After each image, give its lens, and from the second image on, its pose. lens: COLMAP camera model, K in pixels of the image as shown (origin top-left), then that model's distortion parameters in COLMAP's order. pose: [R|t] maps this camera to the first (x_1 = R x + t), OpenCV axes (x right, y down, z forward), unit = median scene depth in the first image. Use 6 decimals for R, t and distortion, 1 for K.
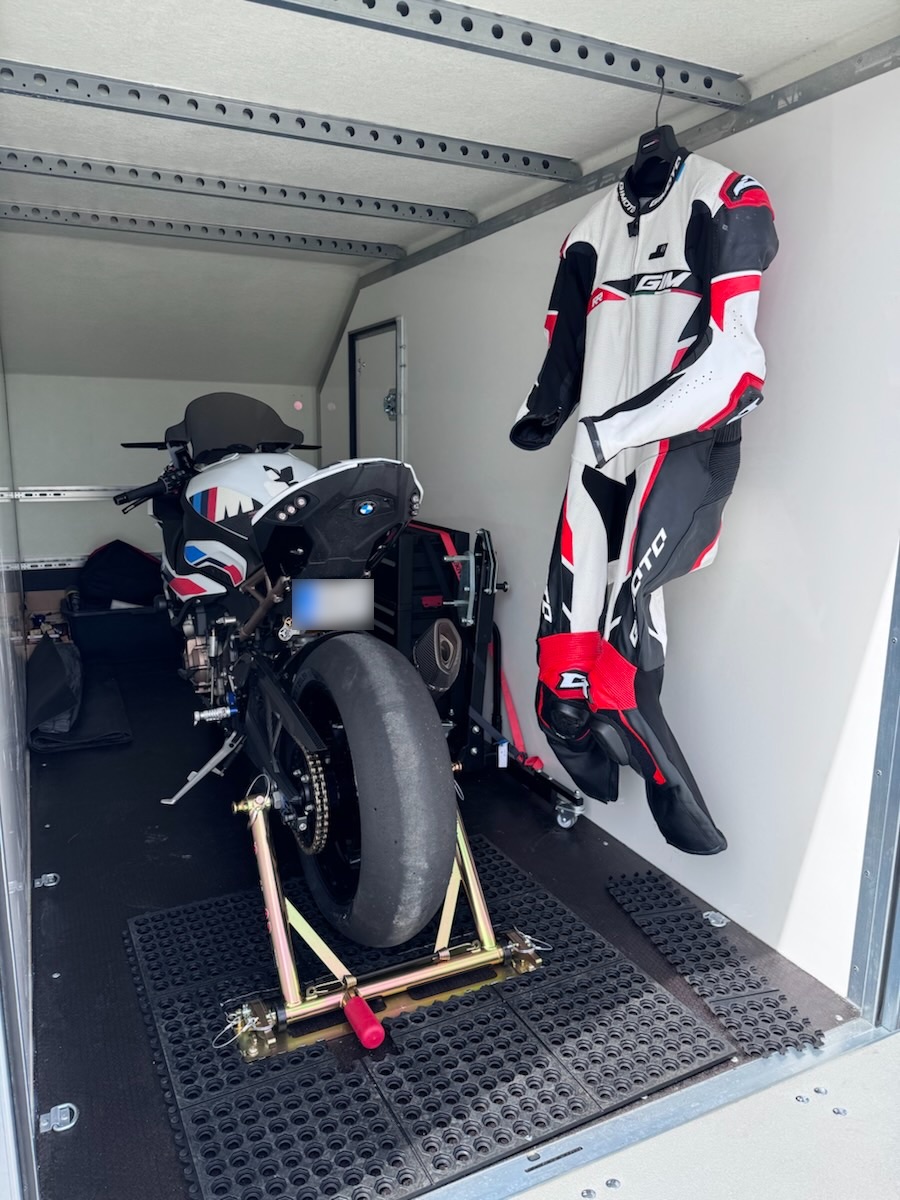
lens RADIAL K [[849.5, 0, 450.0], [0, 849.5, 600.0], [0, 0, 1]] dist [0.000358, -0.003119]
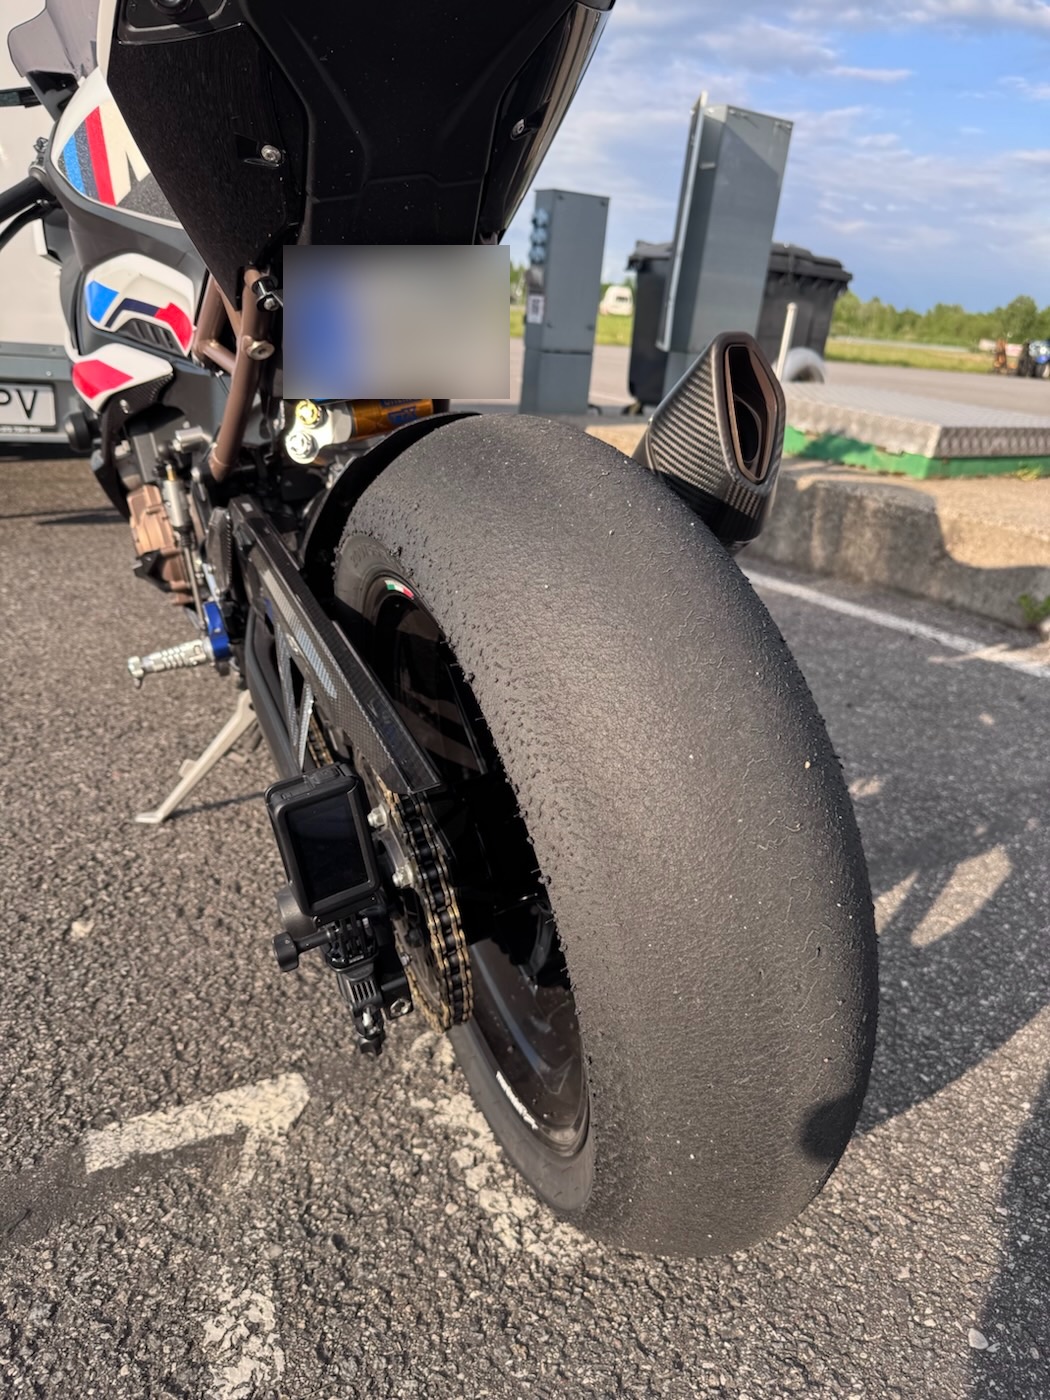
lens RADIAL K [[991.1, 0, 525.0], [0, 991.1, 700.0], [0, 0, 1]] dist [0.000358, -0.003119]
pose [[0.992111, -0.094036, -0.082905, -0.054588], [0.112368, 0.960255, 0.255507, 0.042914], [0.055583, -0.262807, 0.963246, 0.467994]]
